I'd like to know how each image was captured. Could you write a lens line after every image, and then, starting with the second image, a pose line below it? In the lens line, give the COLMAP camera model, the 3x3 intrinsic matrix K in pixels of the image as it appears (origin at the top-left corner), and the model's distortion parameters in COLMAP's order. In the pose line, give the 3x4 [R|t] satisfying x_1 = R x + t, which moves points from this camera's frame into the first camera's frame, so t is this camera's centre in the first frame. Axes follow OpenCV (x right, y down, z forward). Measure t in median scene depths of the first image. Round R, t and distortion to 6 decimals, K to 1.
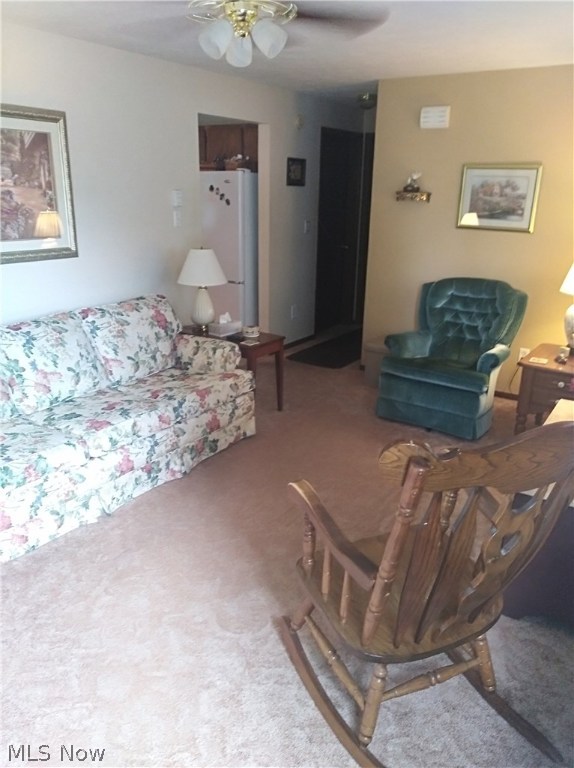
lens RADIAL K [[586.8, 0, 286.0], [0, 586.8, 384.6], [0, 0, 1]] dist [0.038765, -0.026039]
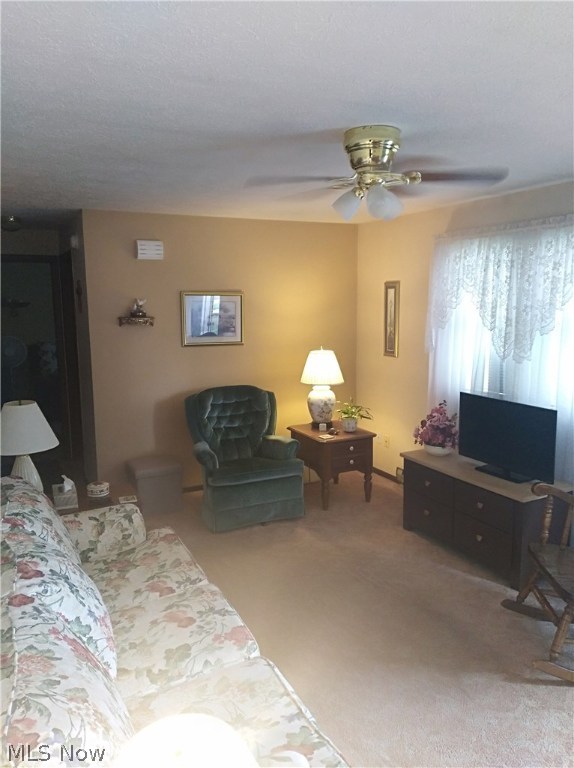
lens RADIAL K [[586.8, 0, 284.0], [0, 586.8, 385.0], [0, 0, 1]] dist [0.038765, -0.026039]
pose [[0.482907, -0.149648, 0.862790, -0.613246], [0.296705, 0.954969, -0.000431, -0.150767], [-0.823873, 0.256202, 0.505563, 0.333759]]
